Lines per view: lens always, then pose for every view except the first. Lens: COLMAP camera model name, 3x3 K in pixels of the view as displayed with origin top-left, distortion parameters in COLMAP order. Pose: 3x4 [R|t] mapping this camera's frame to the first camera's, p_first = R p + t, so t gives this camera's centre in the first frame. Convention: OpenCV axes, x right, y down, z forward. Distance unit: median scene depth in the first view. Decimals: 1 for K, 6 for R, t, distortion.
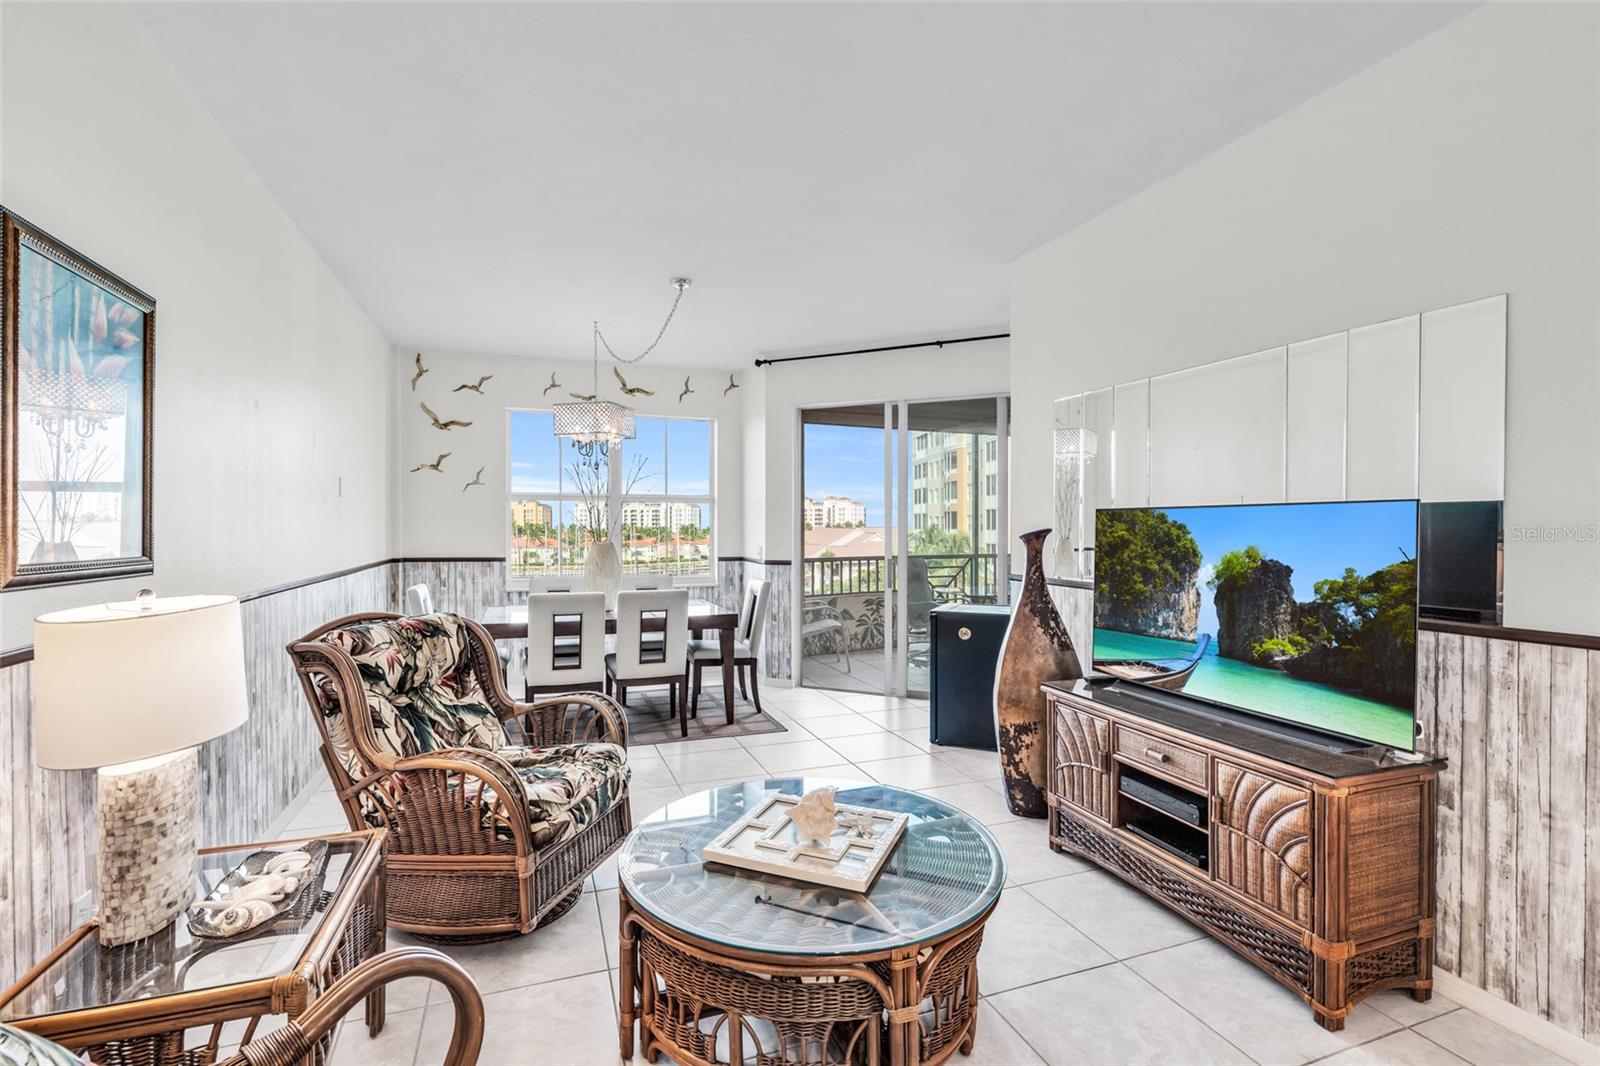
lens RADIAL K [[716.5, 0, 784.9], [0, 716.5, 527.5], [0, 0, 1]] dist [-0.005766, 0.000568]
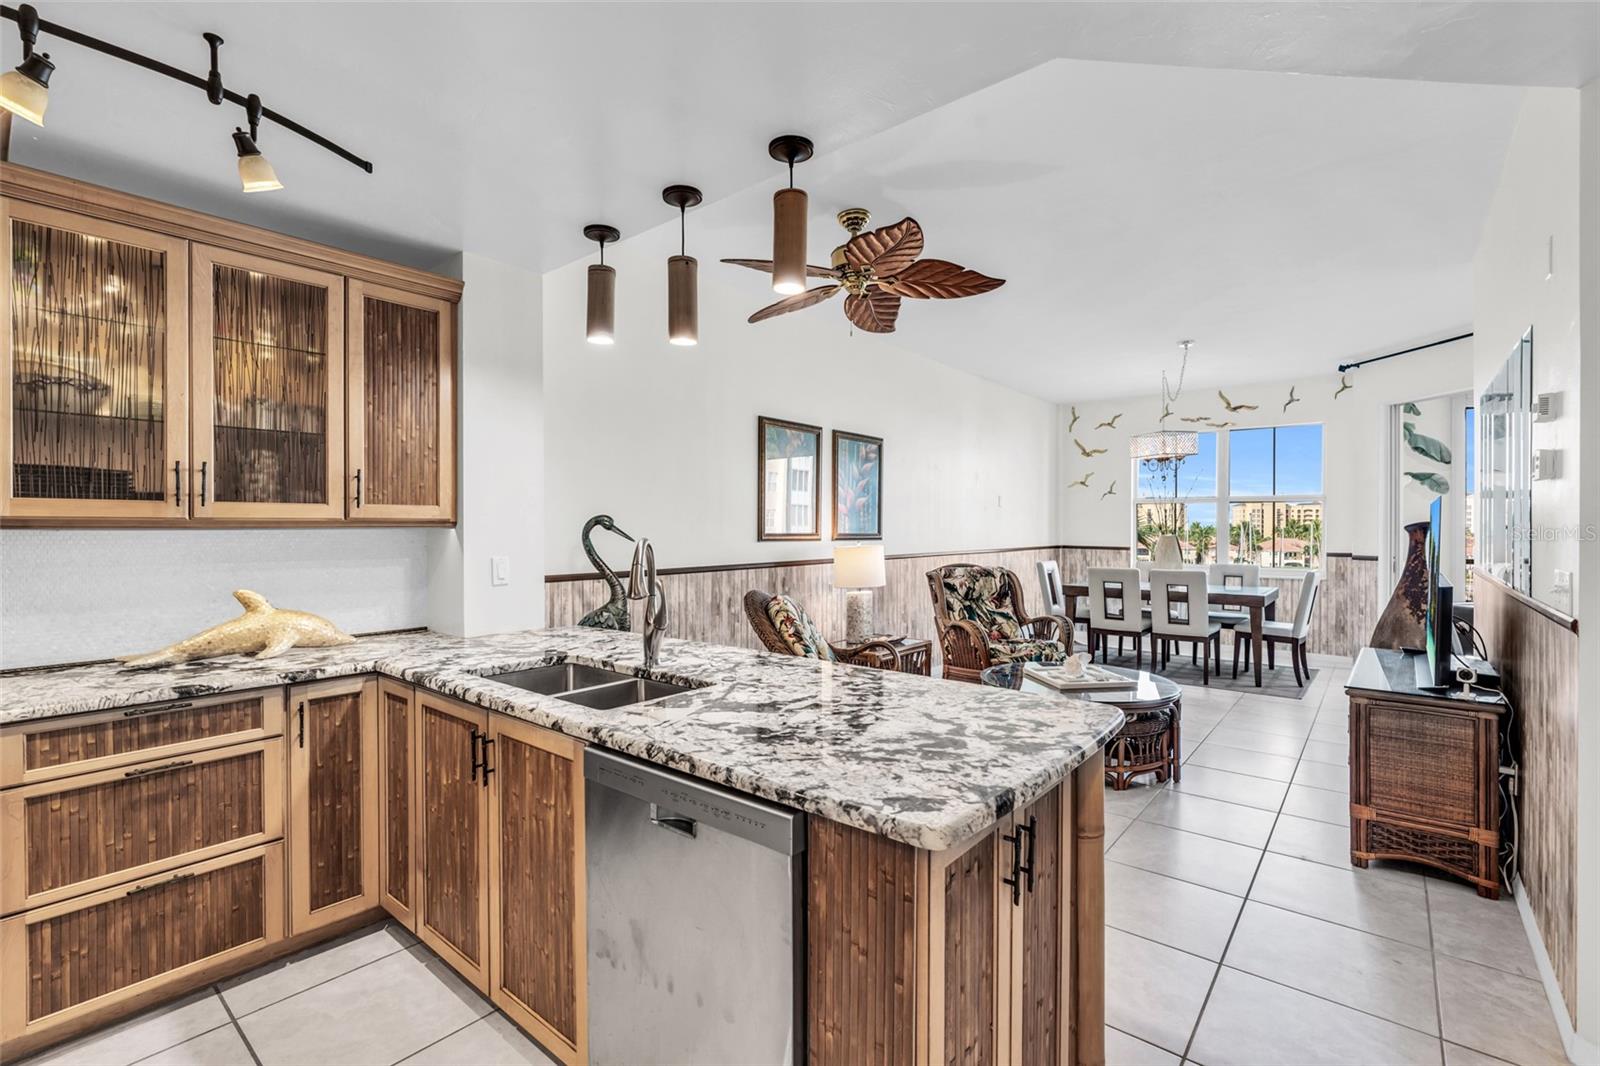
lens RADIAL K [[716.5, 0, 809.4], [0, 716.5, 537.6], [0, 0, 1]] dist [-0.005766, 0.000568]
pose [[0.518302, 0.012955, -0.855099, 0.967709], [-0.002468, 0.999904, 0.013652, 0.015524], [0.855194, -0.004966, 0.518284, -0.472847]]
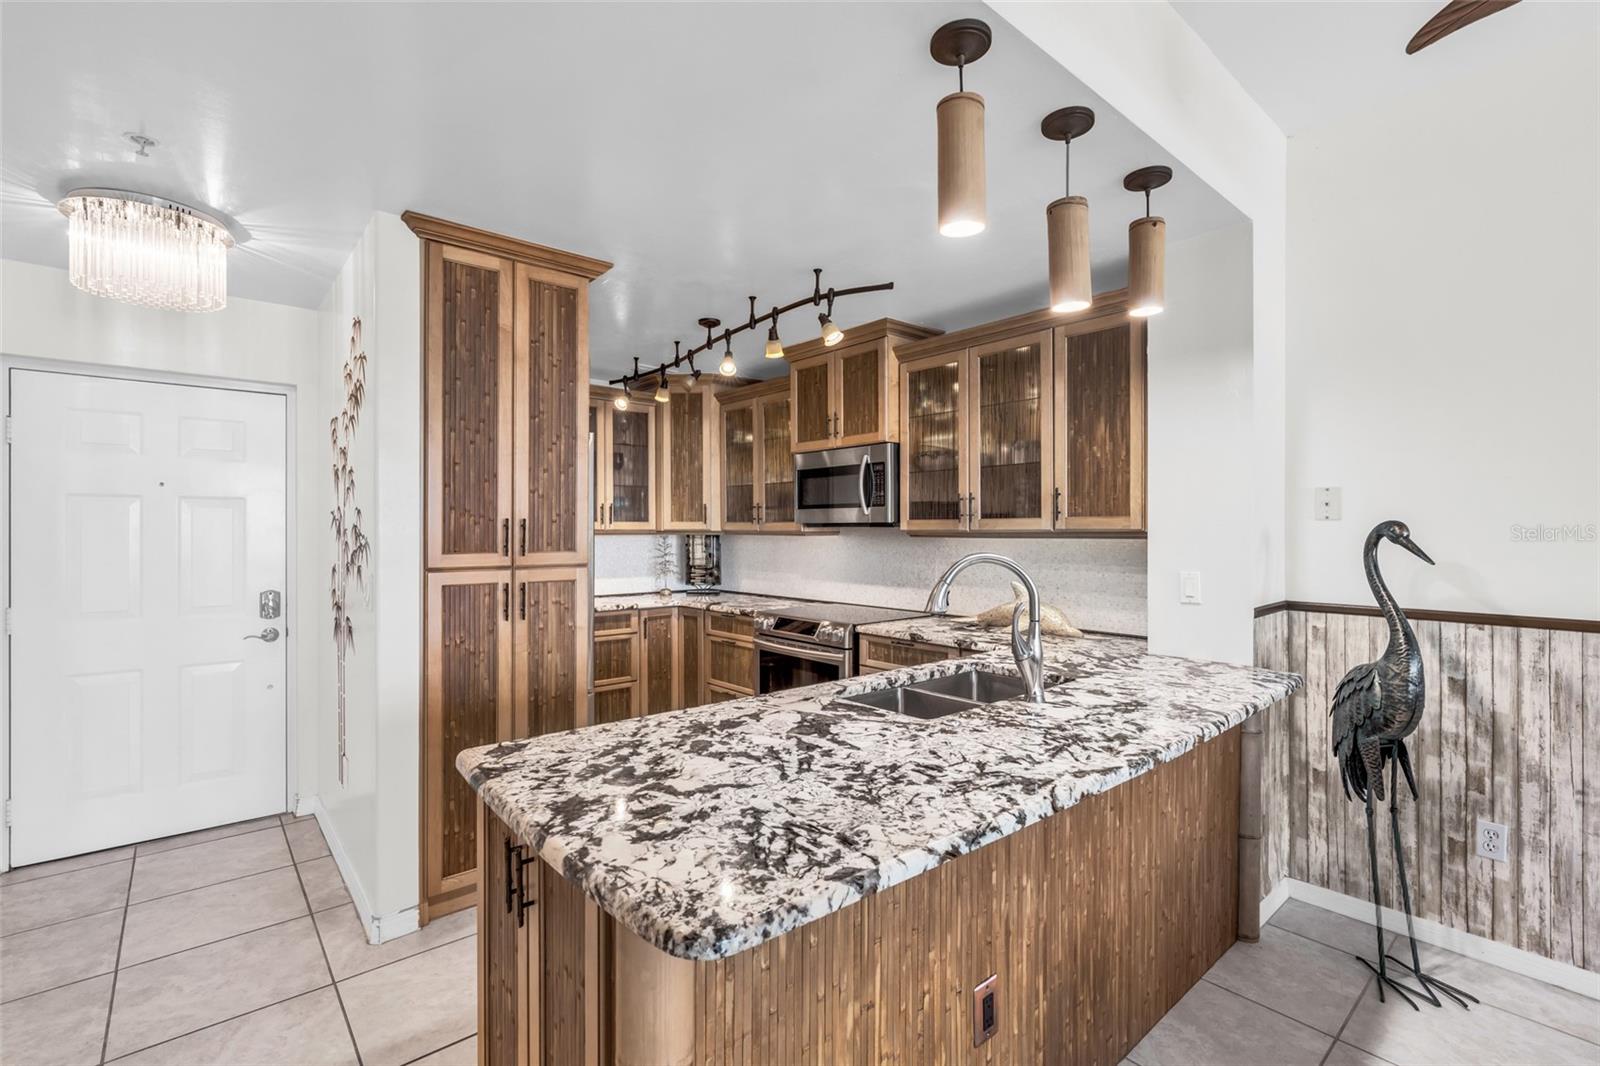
lens RADIAL K [[716.5, 0, 778.7], [0, 716.5, 522.4], [0, 0, 1]] dist [-0.005766, 0.000568]
pose [[-0.938776, -0.004319, -0.344500, 0.652170], [-0.001091, 0.999954, -0.009562, 0.005067], [0.344526, -0.008600, -0.938738, 0.354862]]
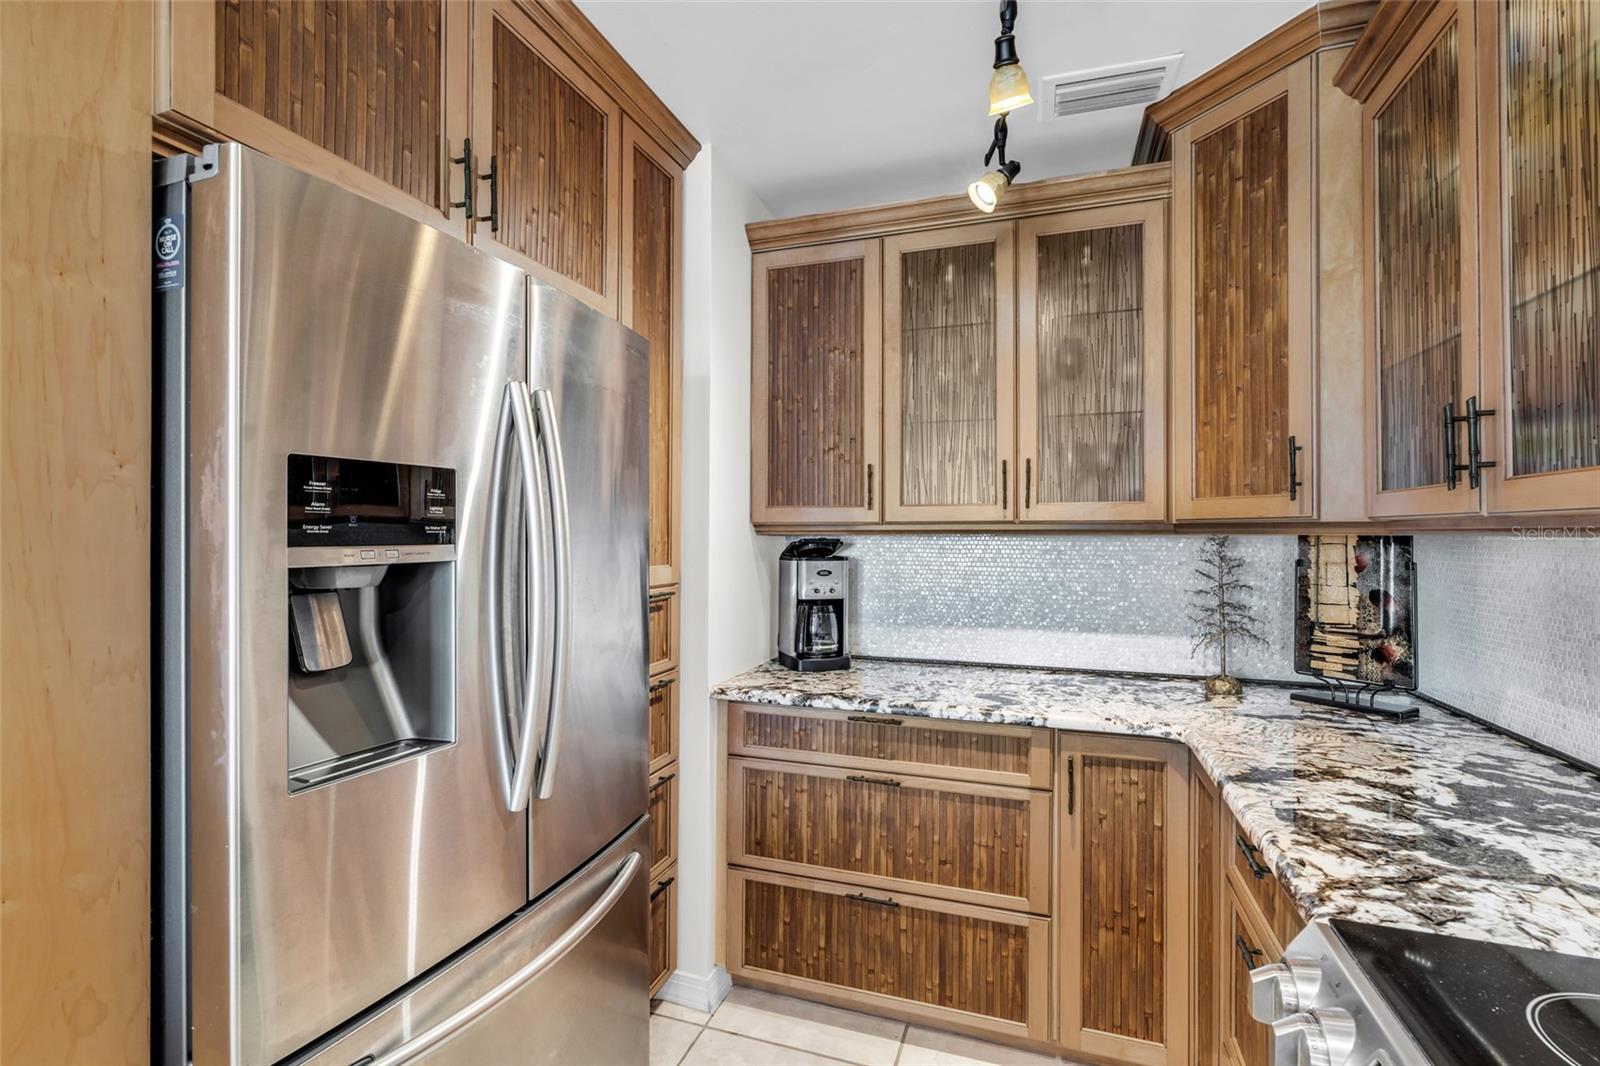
lens RADIAL K [[716.5, 0, 799.2], [0, 716.5, 532.2], [0, 0, 1]] dist [-0.005766, 0.000568]
pose [[-0.778909, -0.000869, 0.627137, 0.180043], [-0.000564, 1.000000, 0.000685, 0.016533], [-0.627137, 0.000180, -0.778909, -0.652793]]
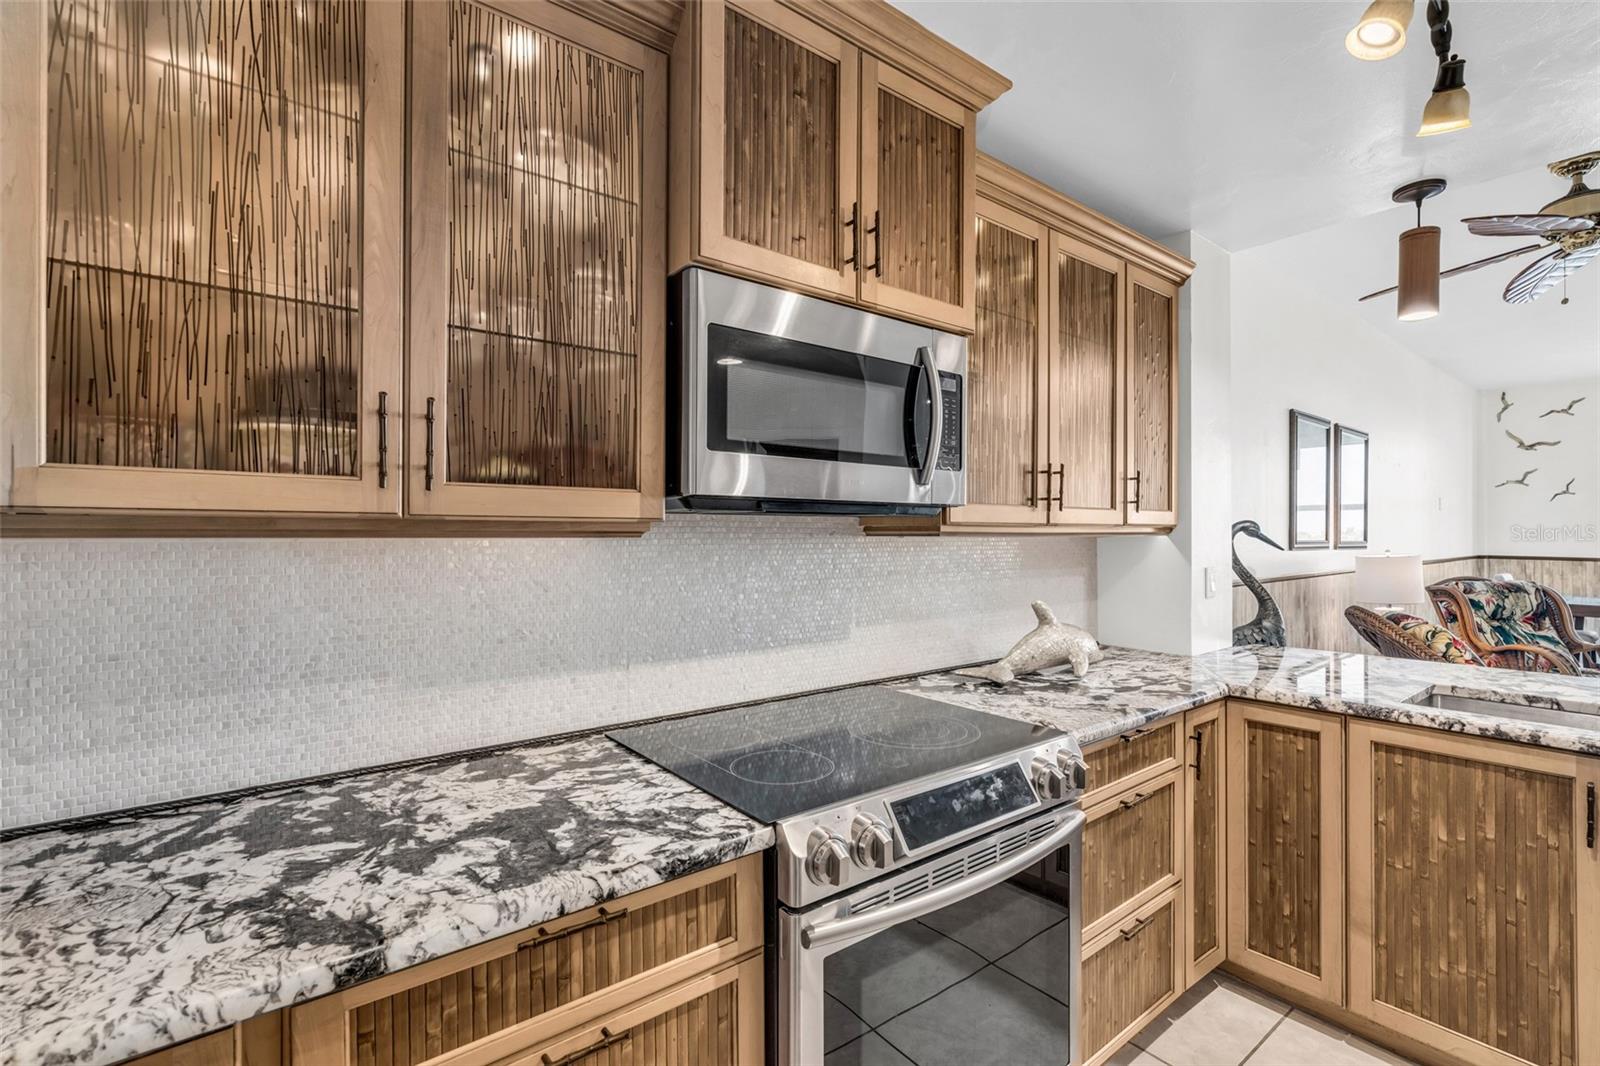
lens RADIAL K [[716.5, 0, 824.5], [0, 716.5, 525.5], [0, 0, 1]] dist [-0.005766, 0.000568]
pose [[0.329767, -0.011581, -0.943991, 0.562093], [-0.001705, 0.999916, -0.012862, 0.017969], [0.944061, 0.005851, 0.329720, -1.102010]]
